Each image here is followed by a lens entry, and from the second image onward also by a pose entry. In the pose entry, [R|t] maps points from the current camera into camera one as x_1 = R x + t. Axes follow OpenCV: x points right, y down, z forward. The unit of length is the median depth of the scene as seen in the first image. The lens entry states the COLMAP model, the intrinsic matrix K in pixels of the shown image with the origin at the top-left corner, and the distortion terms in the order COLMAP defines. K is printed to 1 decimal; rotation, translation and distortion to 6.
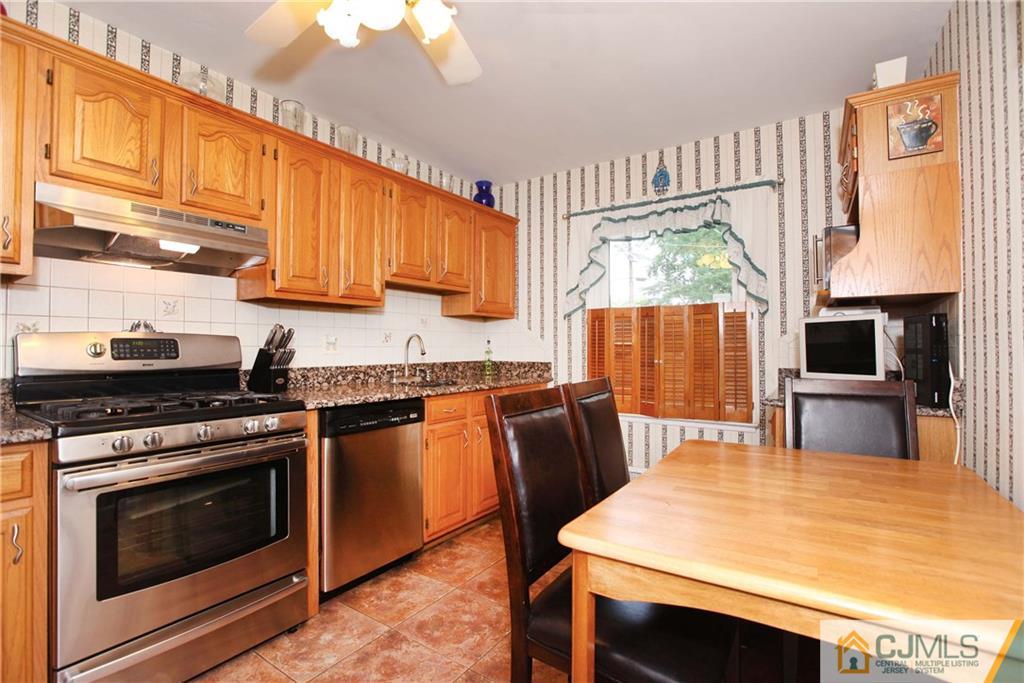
lens RADIAL K [[476.6, 0, 512.0], [0, 476.6, 341.5], [0, 0, 1]] dist [-0.032270, -0.000015]
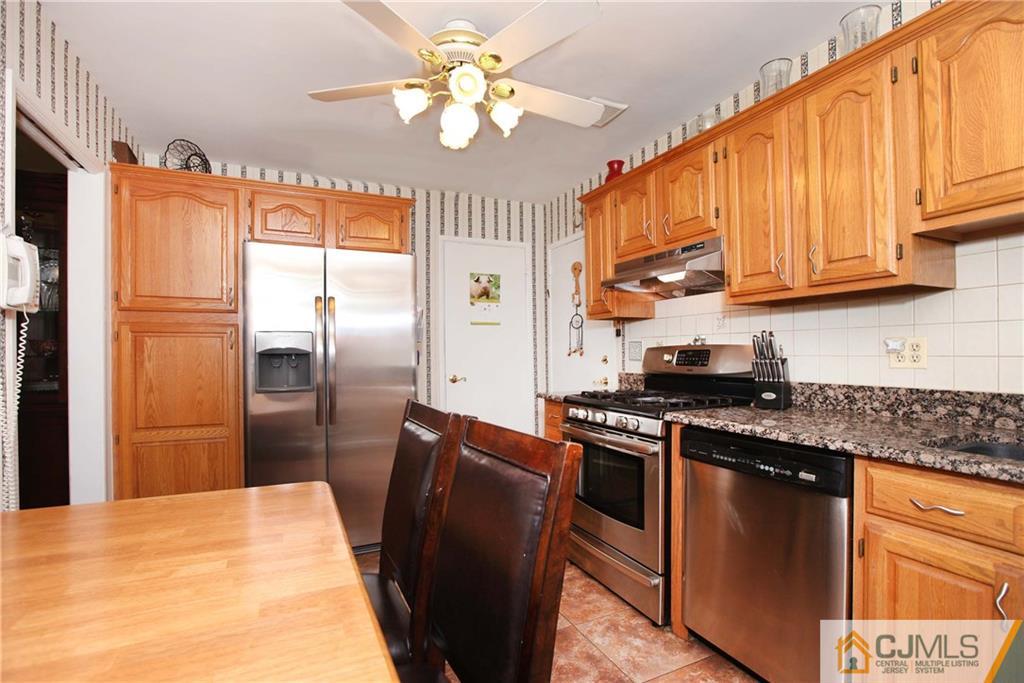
lens RADIAL K [[476.6, 0, 512.0], [0, 476.6, 341.5], [0, 0, 1]] dist [-0.032270, -0.000015]
pose [[-0.527066, -0.017336, -0.849648, 0.509090], [0.015577, 0.999427, -0.030055, 0.002093], [0.849682, -0.029076, -0.526494, 1.072359]]
